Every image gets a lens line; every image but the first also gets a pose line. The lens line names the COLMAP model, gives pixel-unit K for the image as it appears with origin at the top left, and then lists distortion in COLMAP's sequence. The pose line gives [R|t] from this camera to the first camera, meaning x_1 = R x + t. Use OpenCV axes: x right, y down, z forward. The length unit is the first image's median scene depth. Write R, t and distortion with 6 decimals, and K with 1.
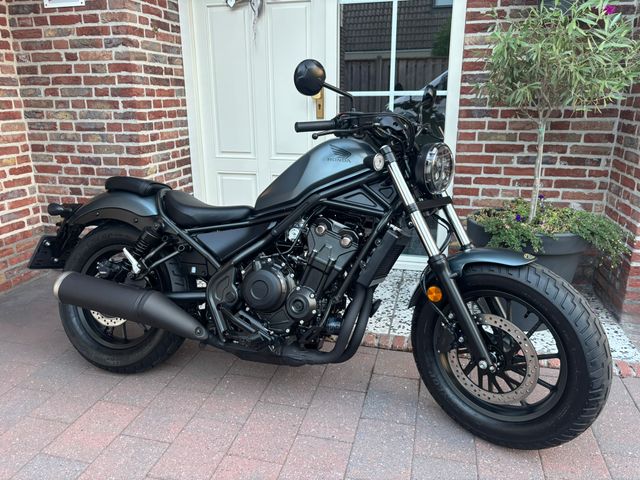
lens RADIAL K [[482.2, 0, 320.0], [0, 482.2, 240.0], [0, 0, 1]] dist [0.052613, -0.057206]
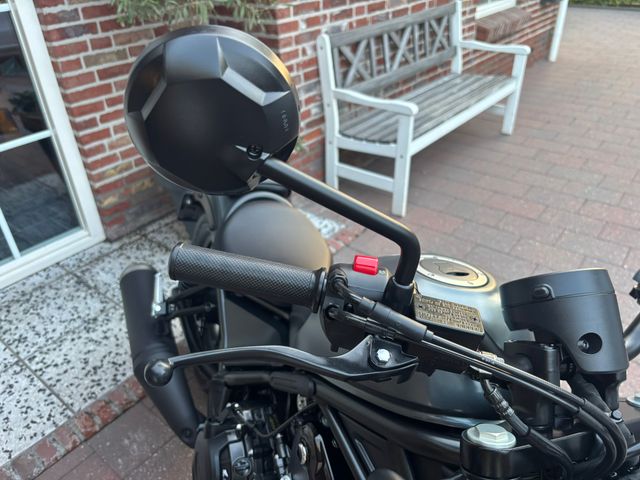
lens RADIAL K [[494.1, 0, 320.0], [0, 494.1, 240.0], [0, 0, 1]] dist [0.029962, -0.067306]
pose [[0.406420, -0.488830, 0.771925, -0.257947], [0.292102, 0.870023, 0.397159, -0.173944], [-0.865736, 0.064068, 0.496383, 0.323028]]
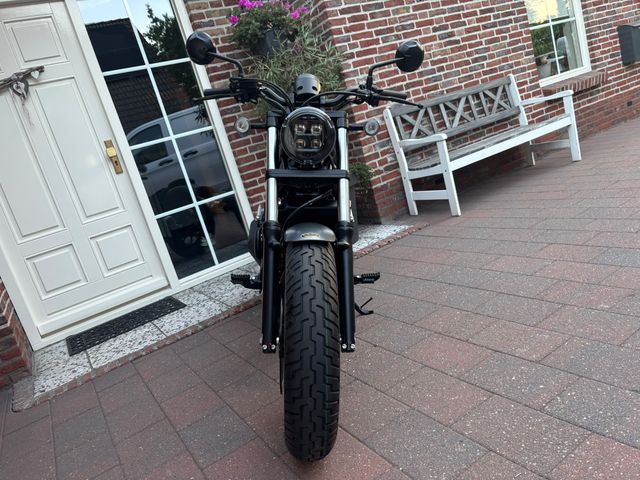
lens RADIAL K [[478.8, 0, 317.5], [0, 478.8, 240.4], [0, 0, 1]] dist [0.028665, -0.039369]
pose [[0.667459, -0.336439, 0.664310, -0.541429], [0.455509, 0.890205, -0.006825, 0.114432], [-0.589076, 0.307155, 0.747426, -0.052363]]
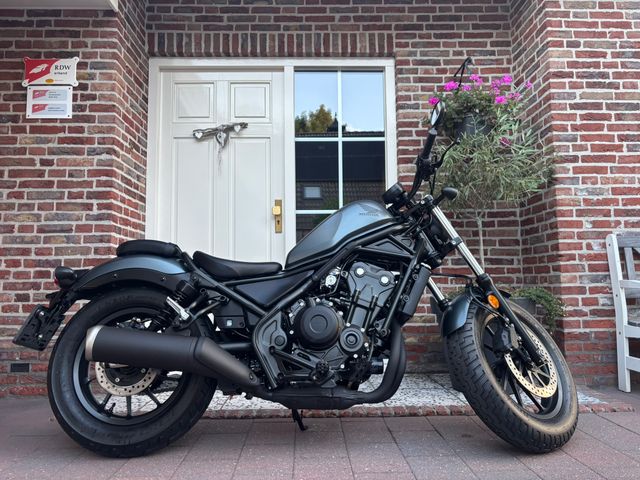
lens RADIAL K [[478.8, 0, 317.5], [0, 478.8, 240.4], [0, 0, 1]] dist [0.028665, -0.039369]
pose [[0.960223, 0.019953, 0.278522, -0.243754], [0.083281, 0.931585, -0.353856, 0.178167], [-0.266527, 0.362977, 0.892867, 0.012117]]
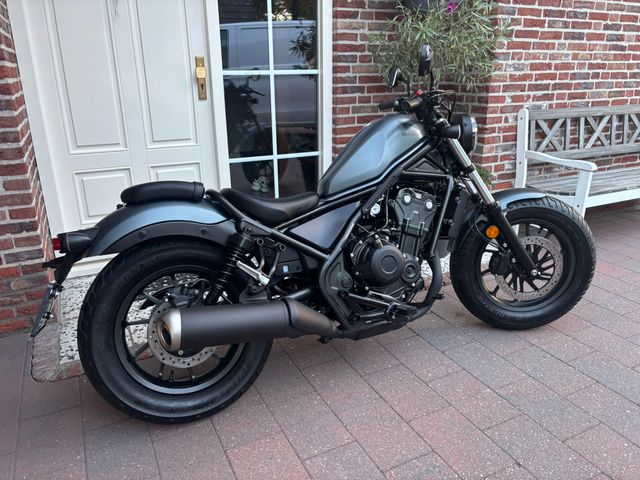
lens RADIAL K [[477.6, 0, 320.0], [0, 477.6, 240.0], [0, 0, 1]] dist [0.012637, -0.033377]
pose [[0.756811, -0.217690, 0.616318, -0.507202], [0.188859, 0.975521, 0.112654, -0.054758], [-0.625755, 0.031140, 0.779398, 0.172496]]
